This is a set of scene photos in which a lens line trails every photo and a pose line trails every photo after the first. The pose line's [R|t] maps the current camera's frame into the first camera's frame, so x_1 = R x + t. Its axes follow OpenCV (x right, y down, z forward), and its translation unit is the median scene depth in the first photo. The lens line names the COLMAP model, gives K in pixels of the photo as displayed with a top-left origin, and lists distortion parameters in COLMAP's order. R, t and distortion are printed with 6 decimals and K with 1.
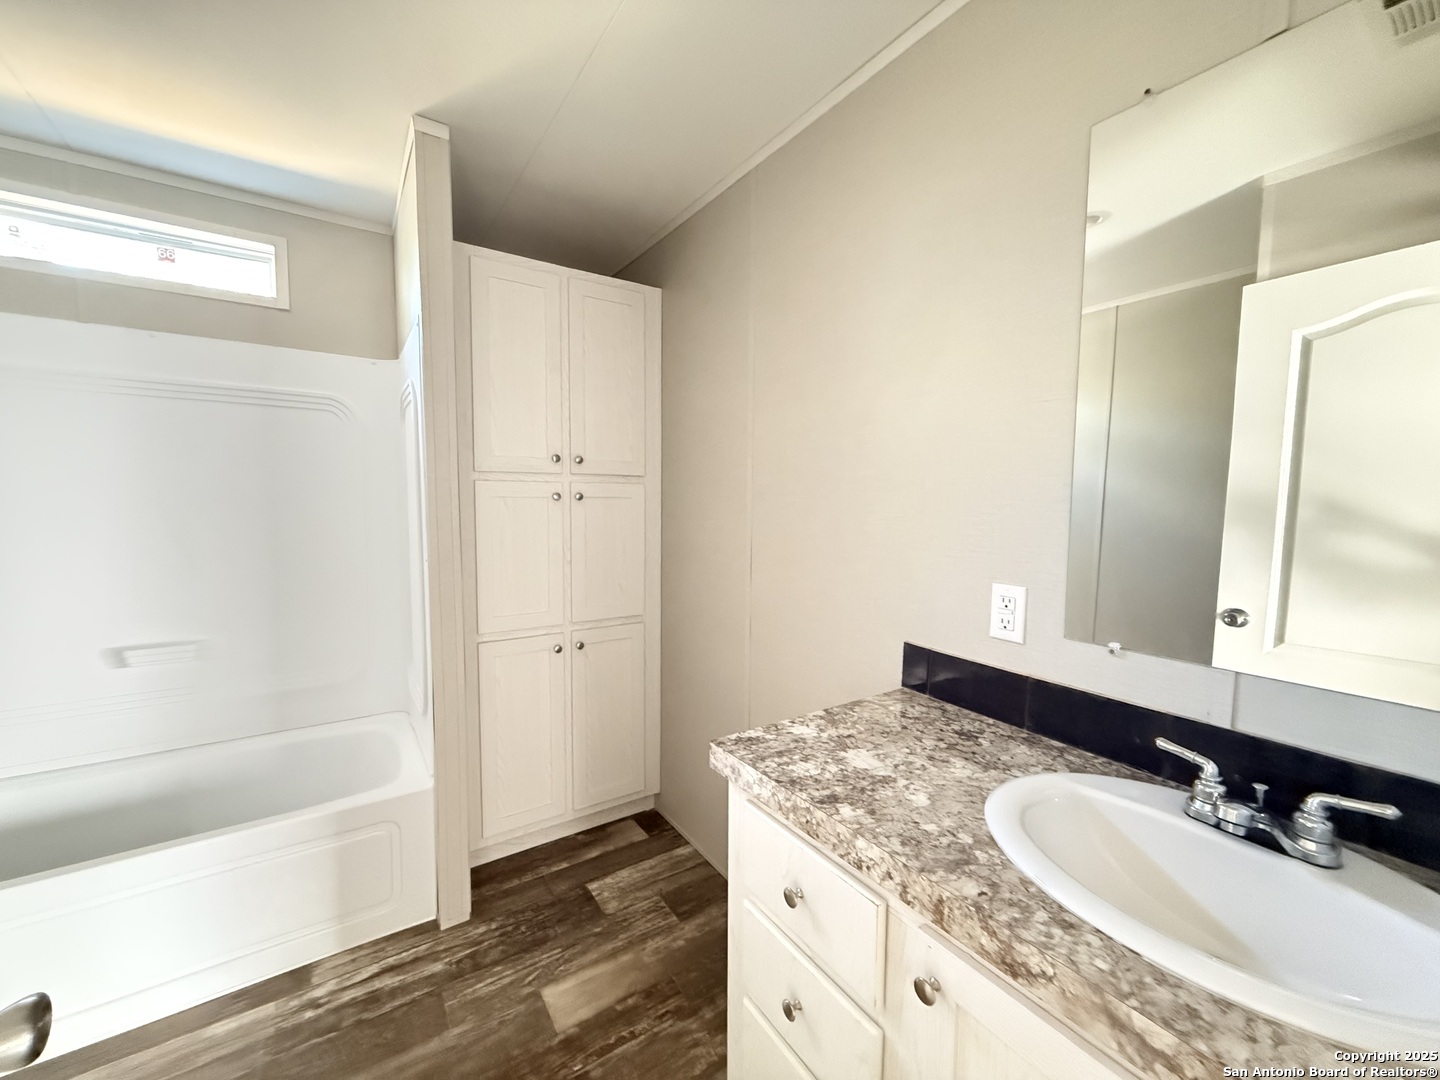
lens RADIAL K [[573.2, 0, 715.1], [0, 573.2, 537.7], [0, 0, 1]] dist [0.001292, 0.000247]
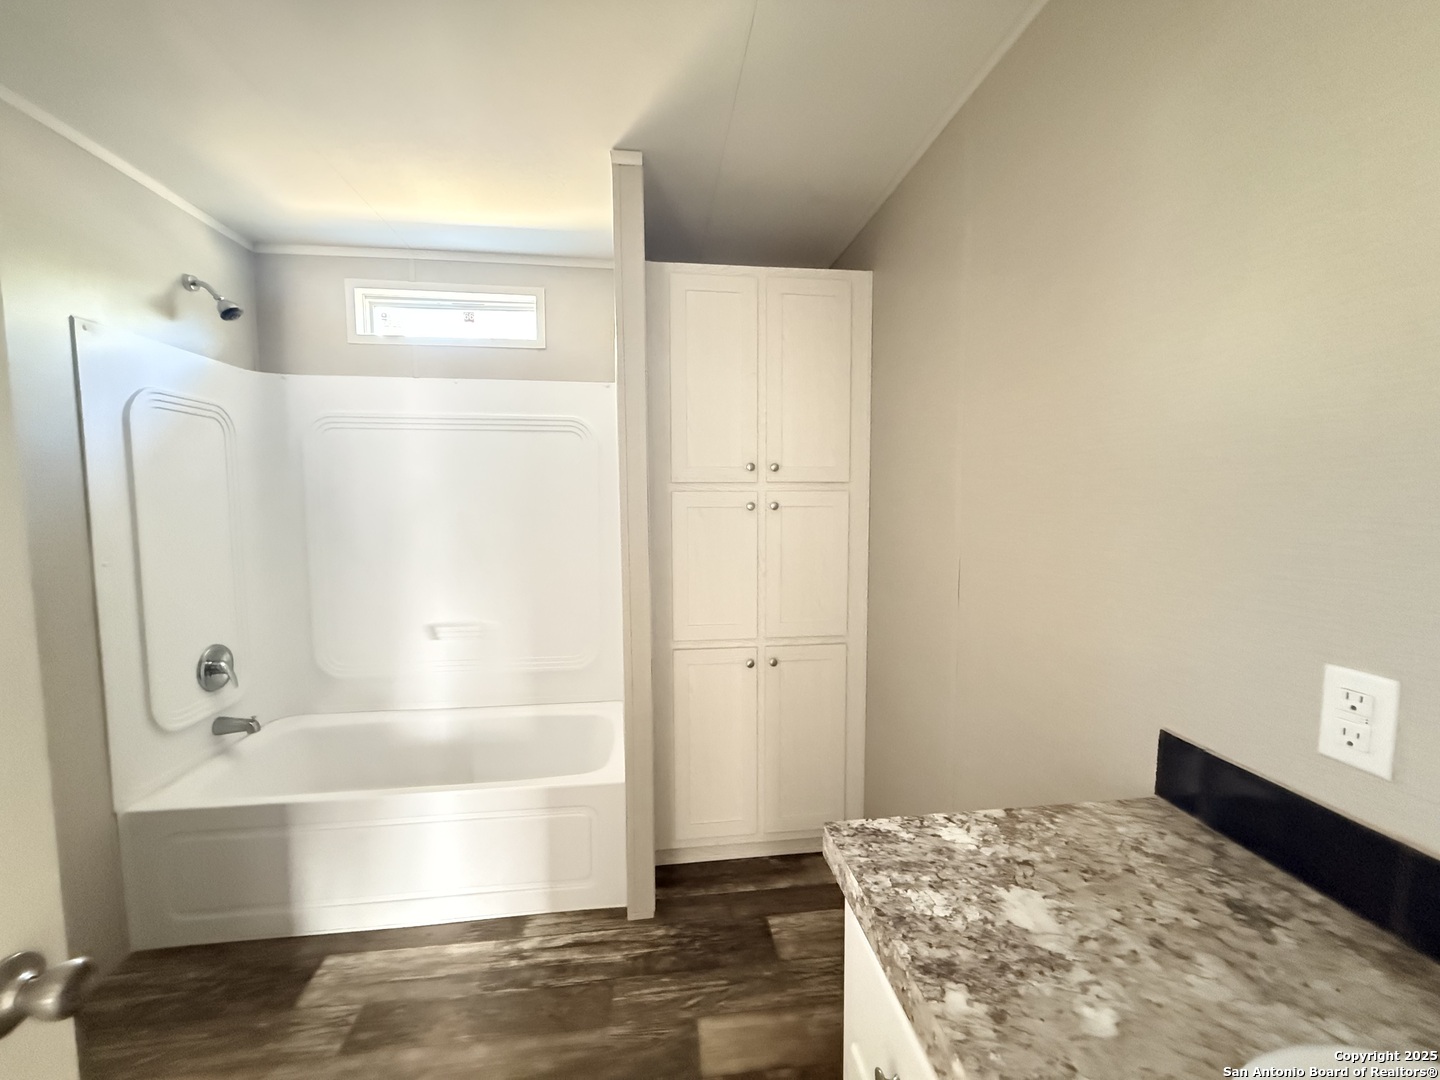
lens RADIAL K [[573.2, 0, 715.1], [0, 573.2, 537.7], [0, 0, 1]] dist [0.001292, 0.000247]
pose [[0.894361, 0.020674, -0.446869, 0.140168], [-0.020845, 0.999772, 0.004535, -0.029807], [0.446861, 0.005259, 0.894588, 0.146722]]
